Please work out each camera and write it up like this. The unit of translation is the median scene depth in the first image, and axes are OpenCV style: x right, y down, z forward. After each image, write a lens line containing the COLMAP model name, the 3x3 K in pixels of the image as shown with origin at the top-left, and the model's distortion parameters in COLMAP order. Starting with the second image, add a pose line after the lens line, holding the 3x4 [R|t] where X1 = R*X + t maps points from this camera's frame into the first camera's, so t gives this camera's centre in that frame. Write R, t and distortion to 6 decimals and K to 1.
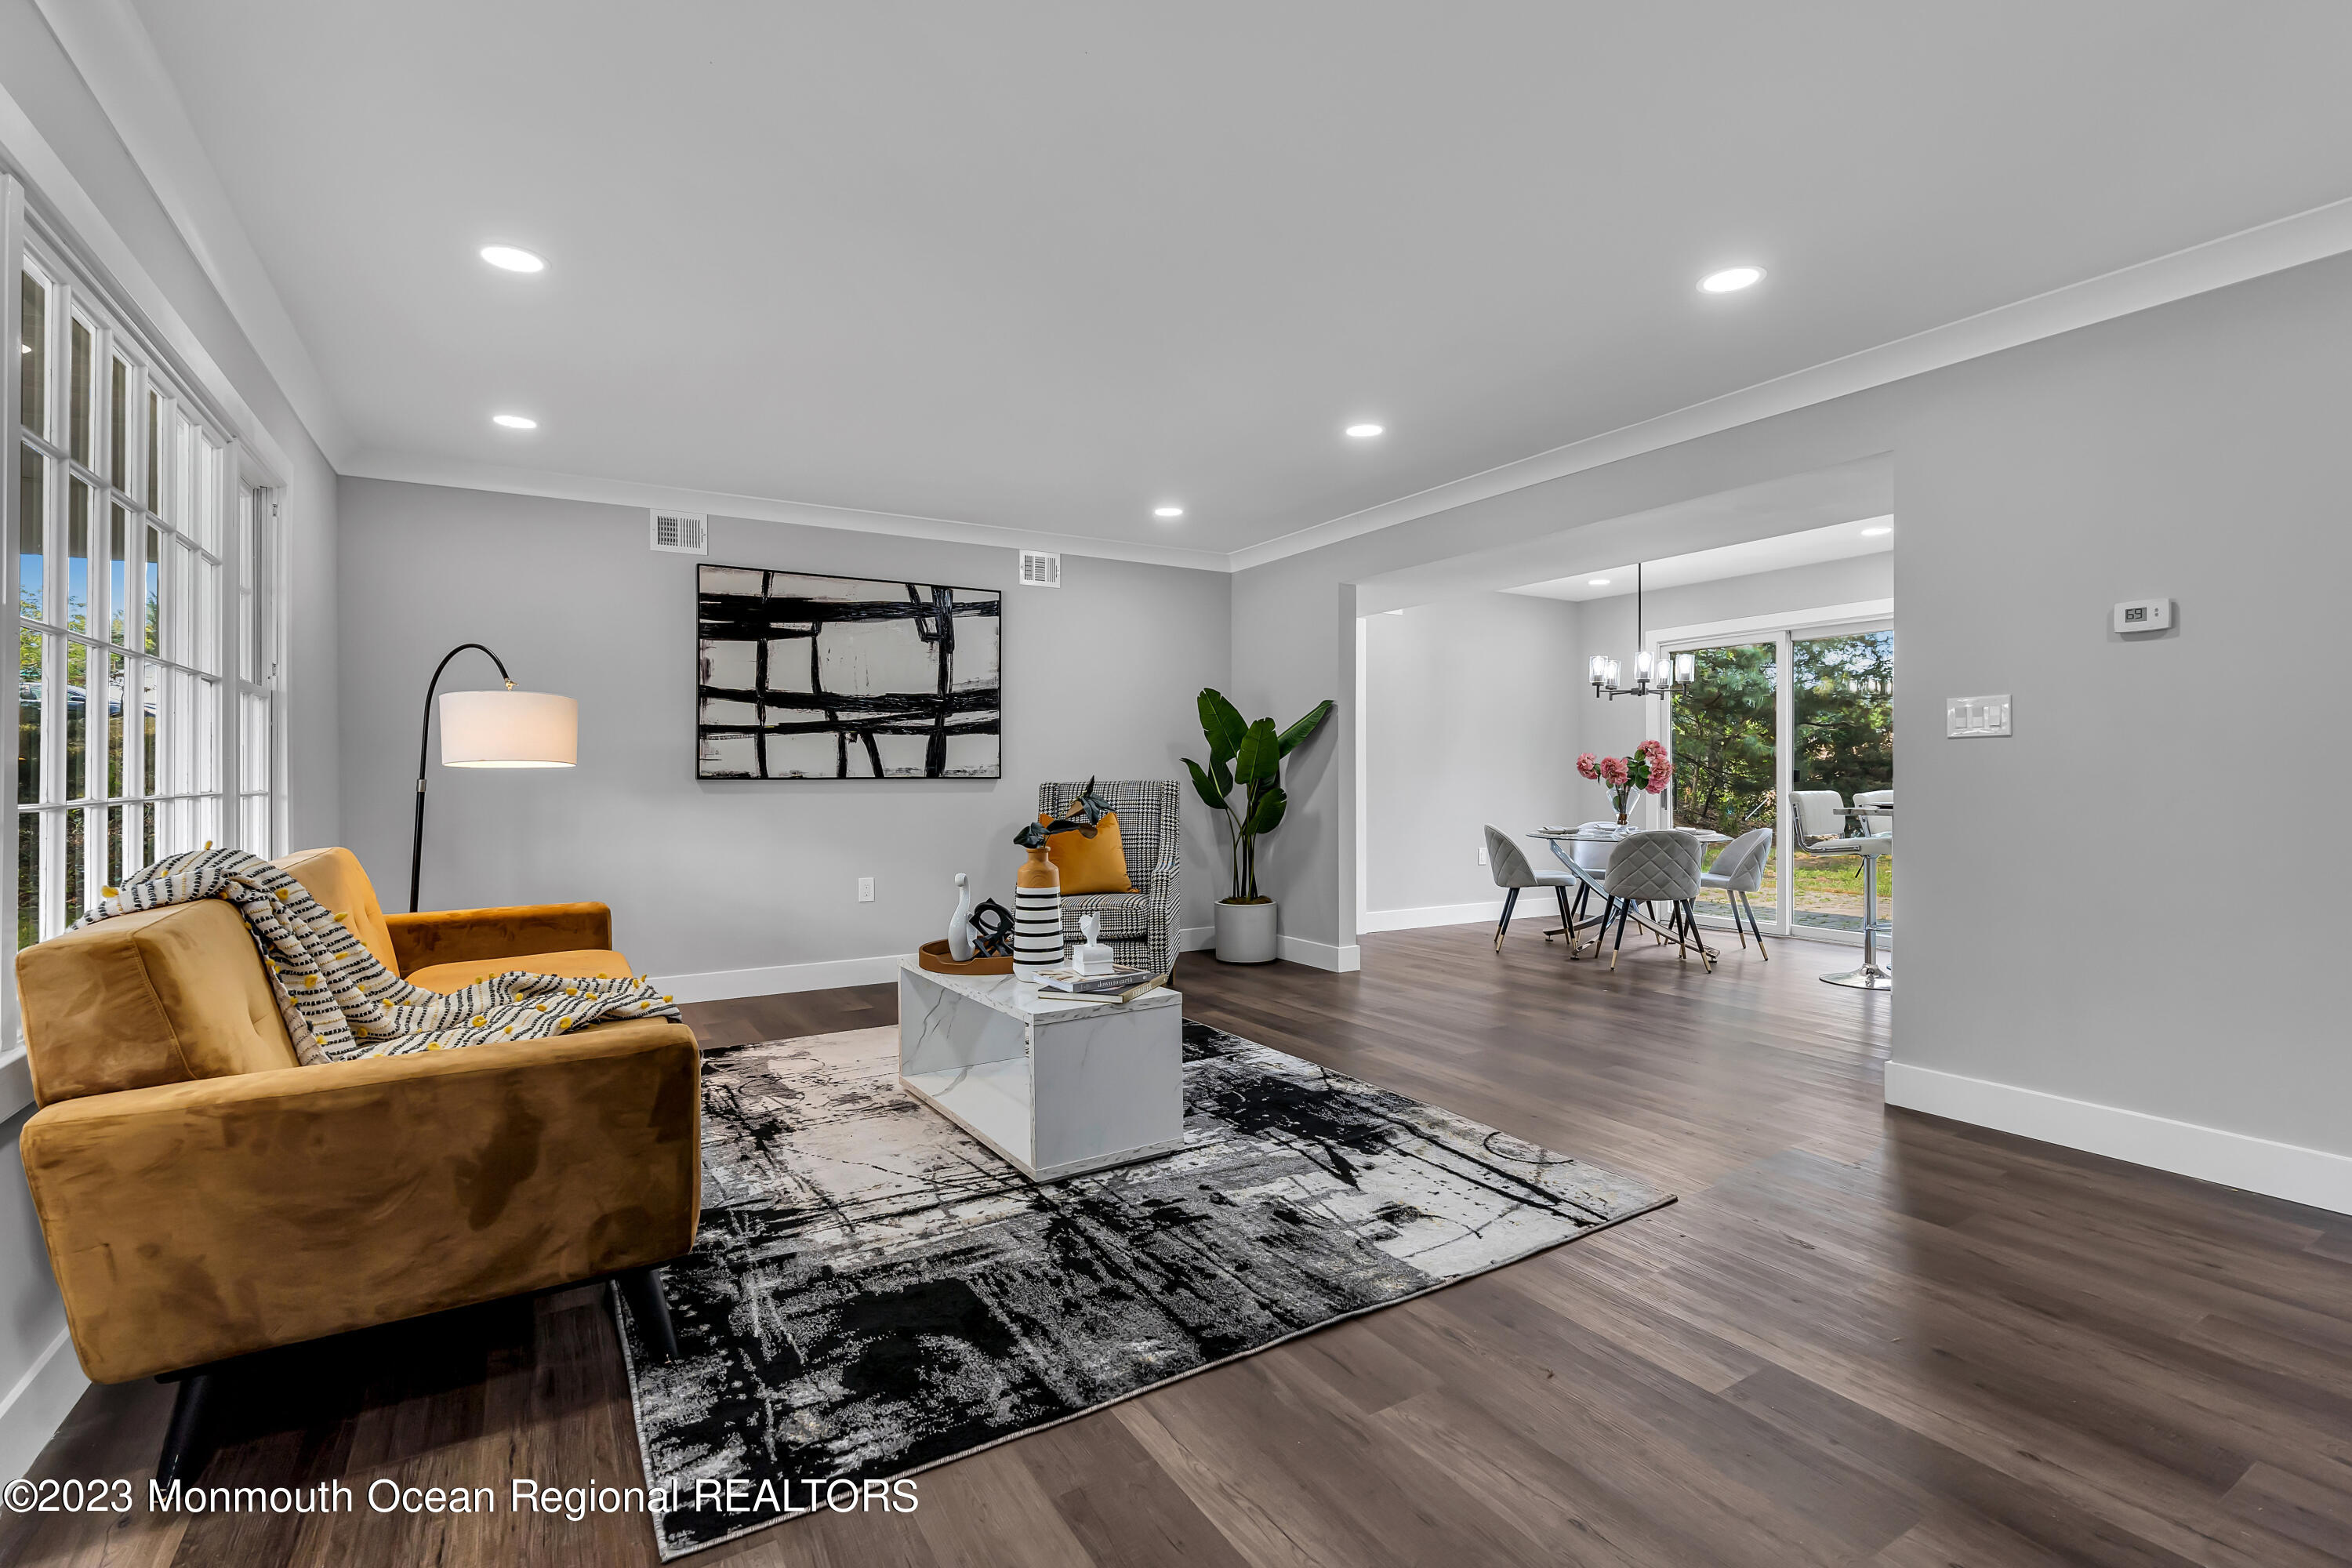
lens RADIAL K [[1063.8, 0, 1176.0], [0, 1063.8, 784.0], [0, 0, 1]] dist [0.000793, -0.000122]
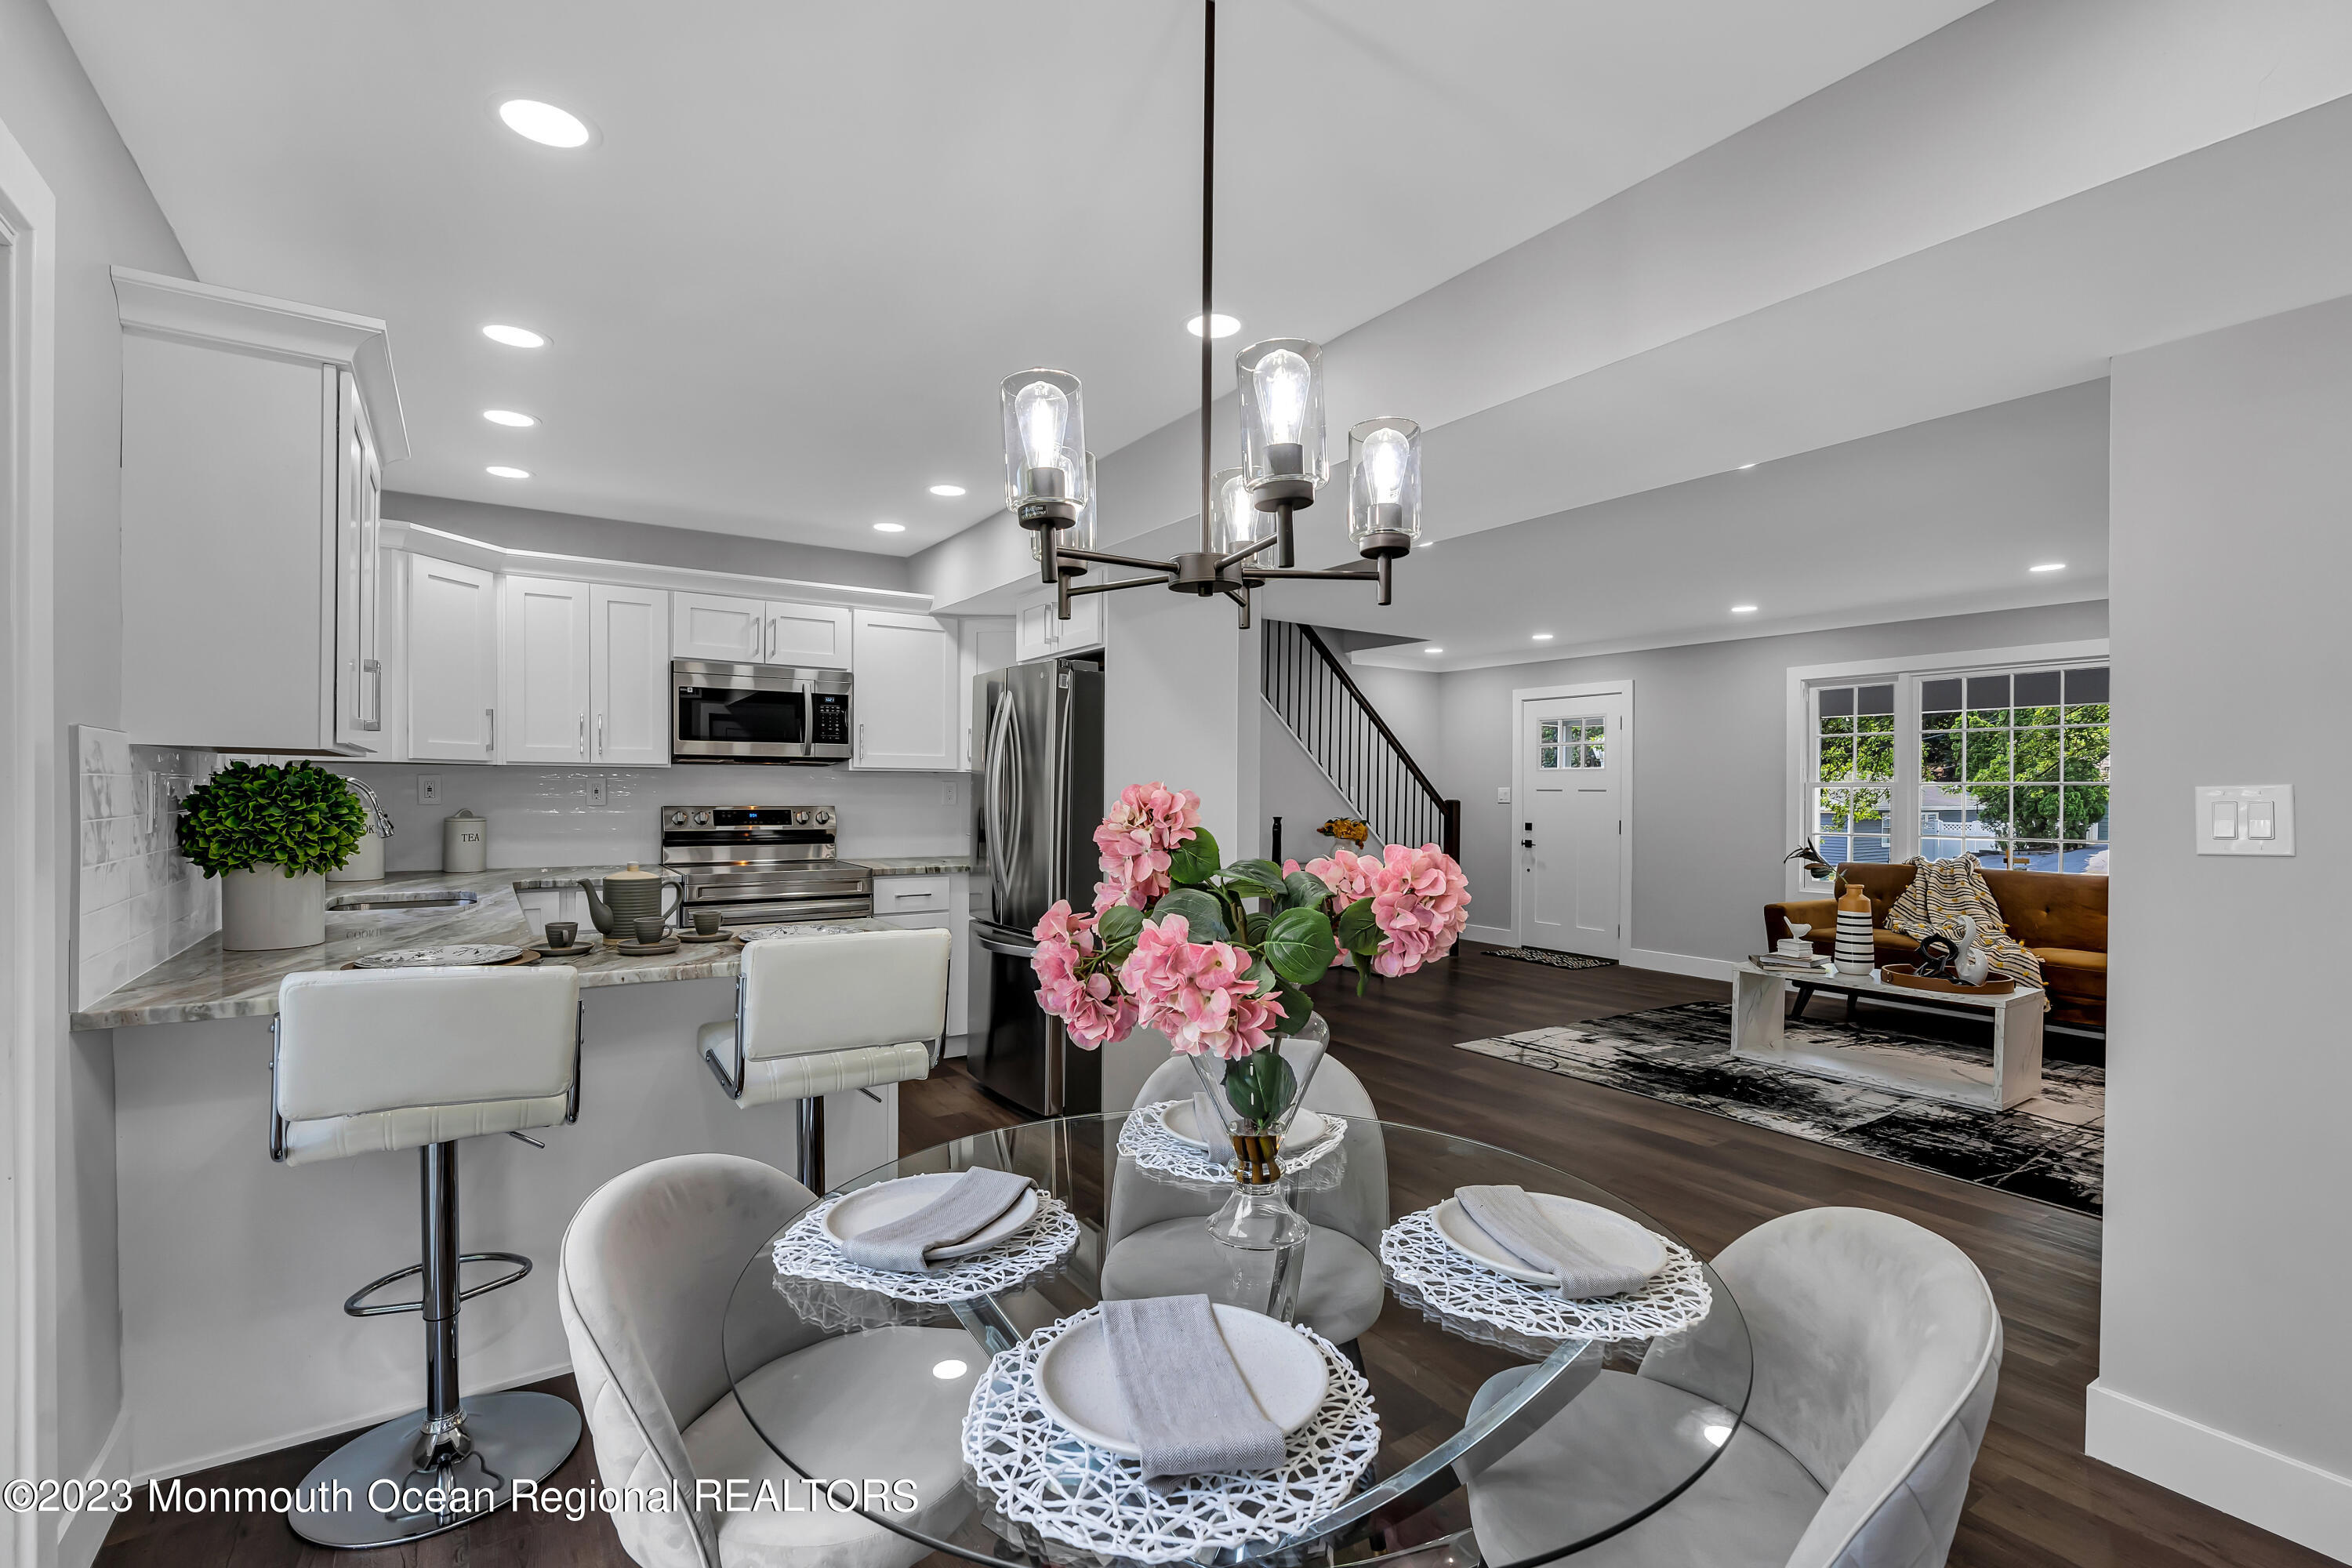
lens RADIAL K [[1063.8, 0, 1176.0], [0, 1063.8, 784.0], [0, 0, 1]] dist [0.000793, -0.000122]
pose [[-0.998695, -0.005882, -0.050729, 0.906377], [-0.006060, 0.999976, 0.003354, -0.084727], [0.050708, 0.003657, -0.998707, 2.453116]]
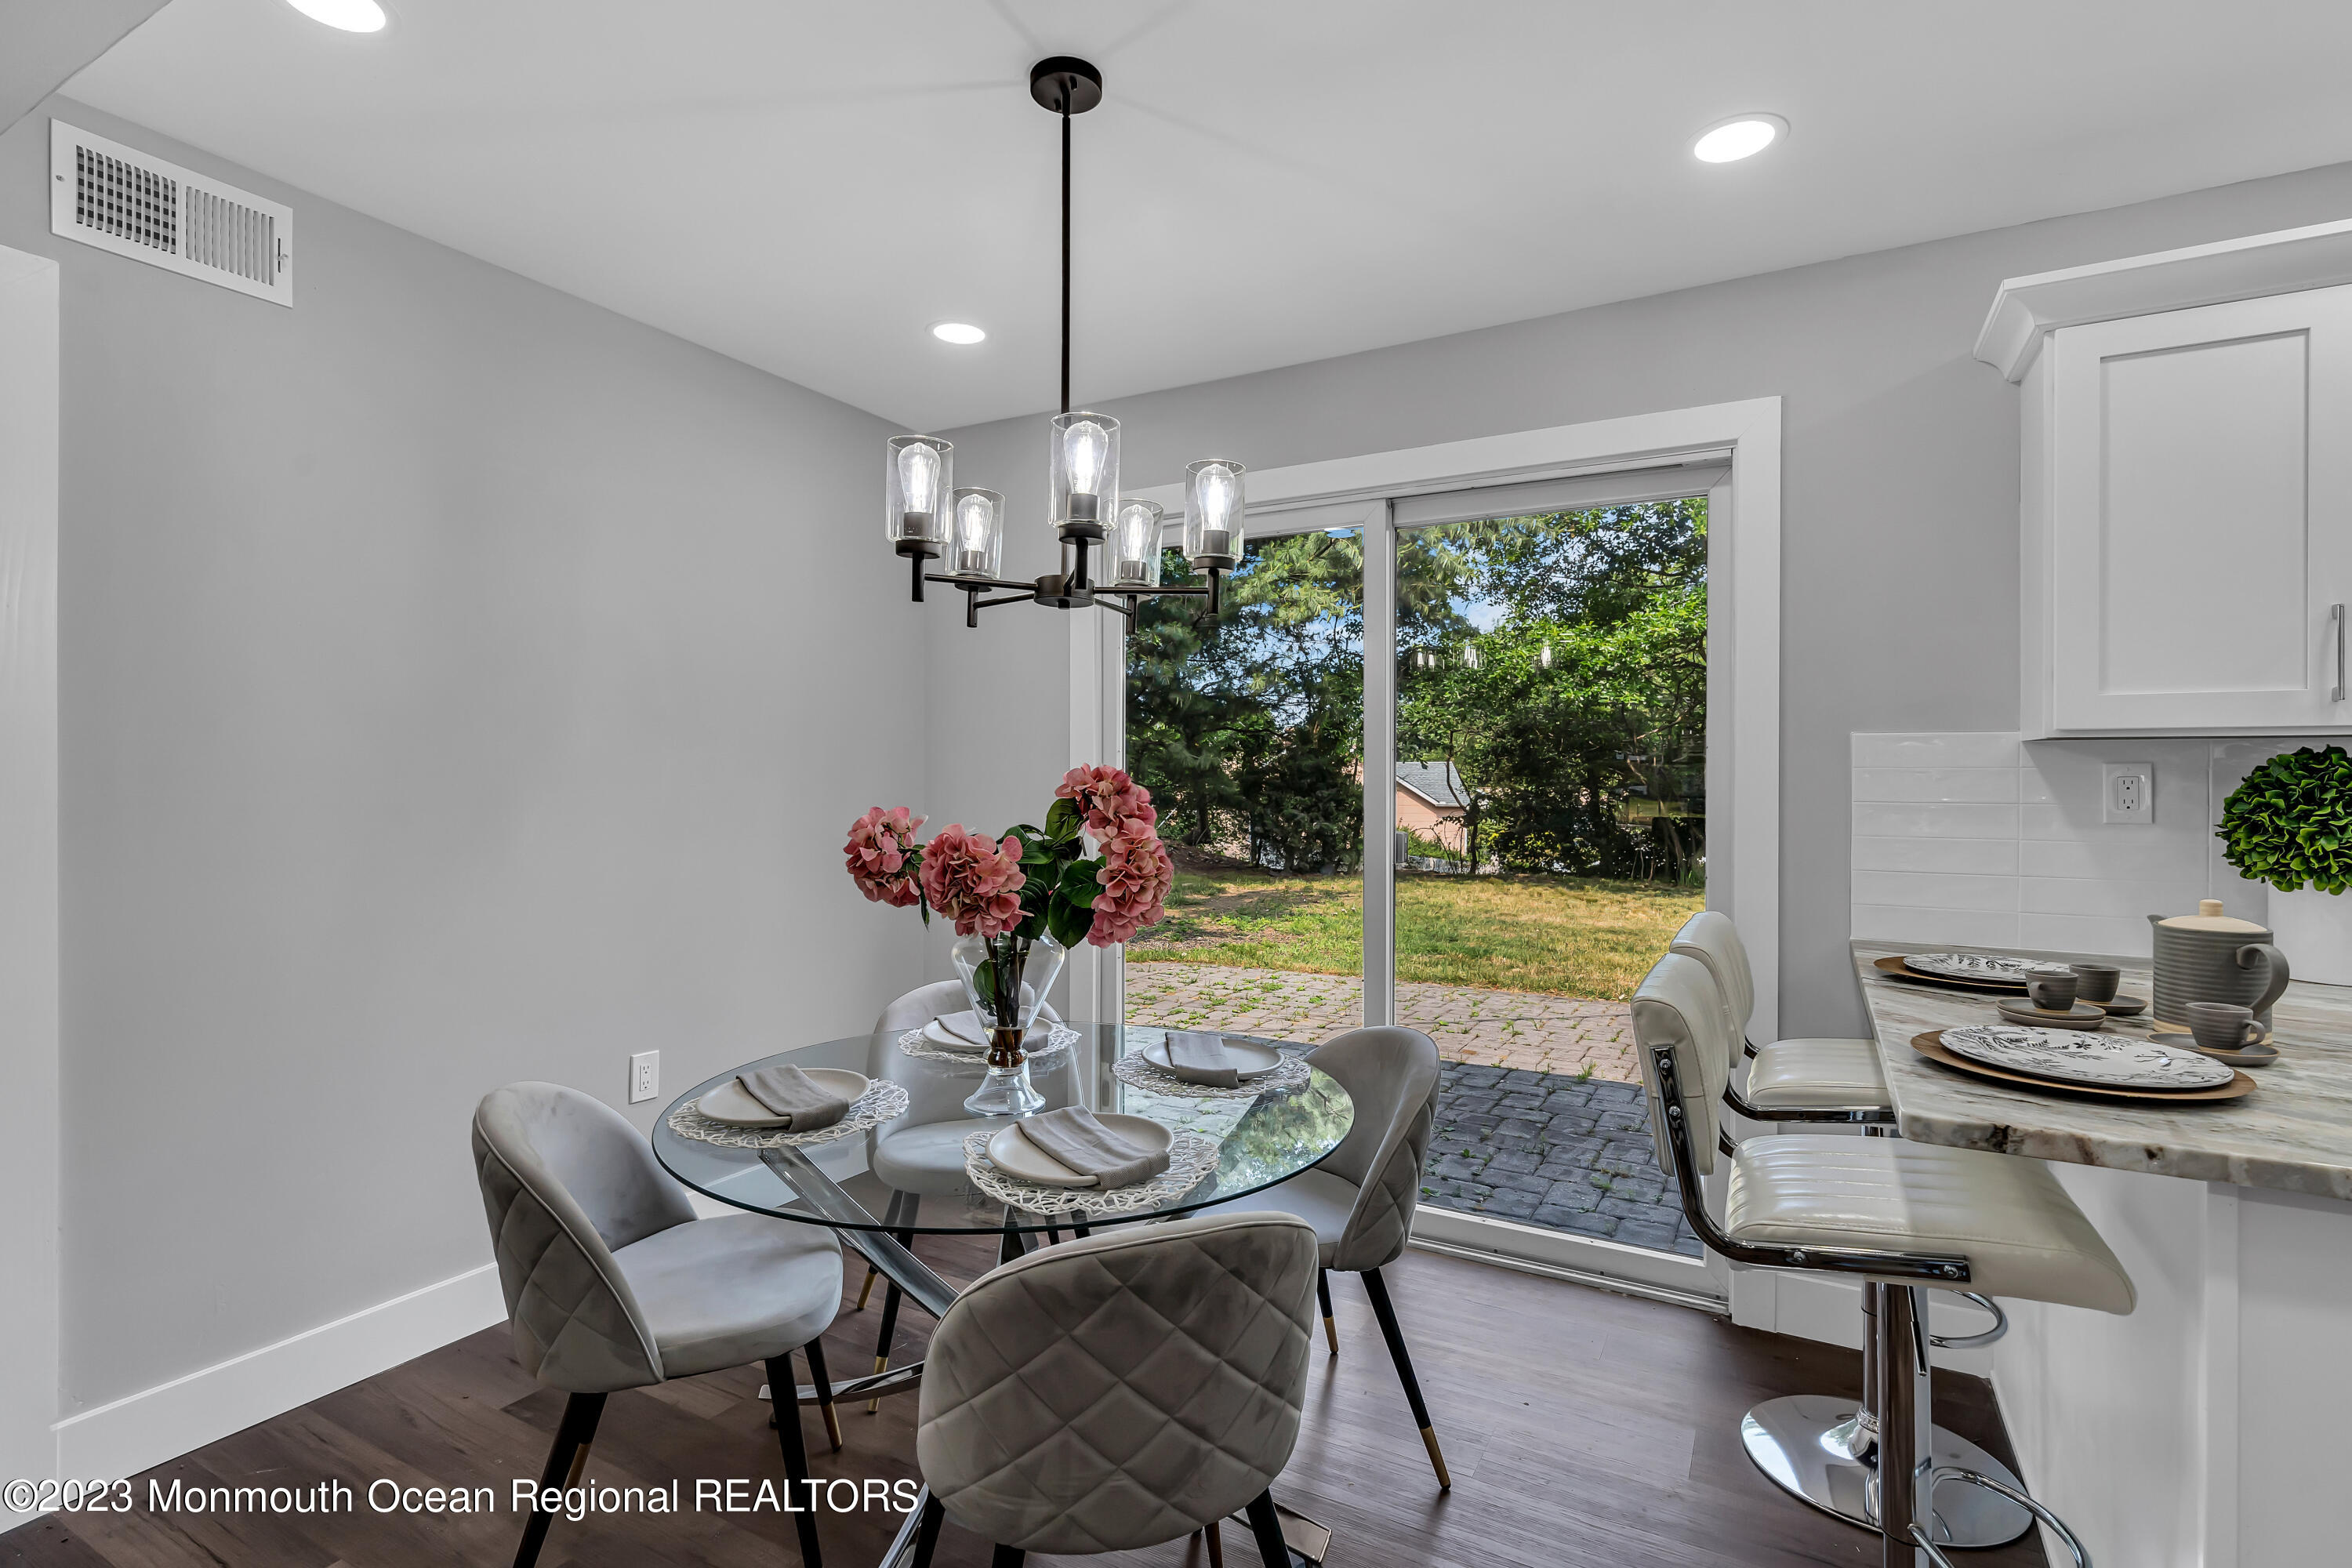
lens RADIAL K [[1133.5, 0, 1185.5], [0, 1133.5, 790.8], [0, 0, 1]] dist [-0.007336, -0.000107]
pose [[0.862350, -0.002273, 0.506307, 0.625601], [-0.000257, 0.999988, 0.004927, -0.072034], [-0.506312, -0.004379, 0.862339, 1.455270]]
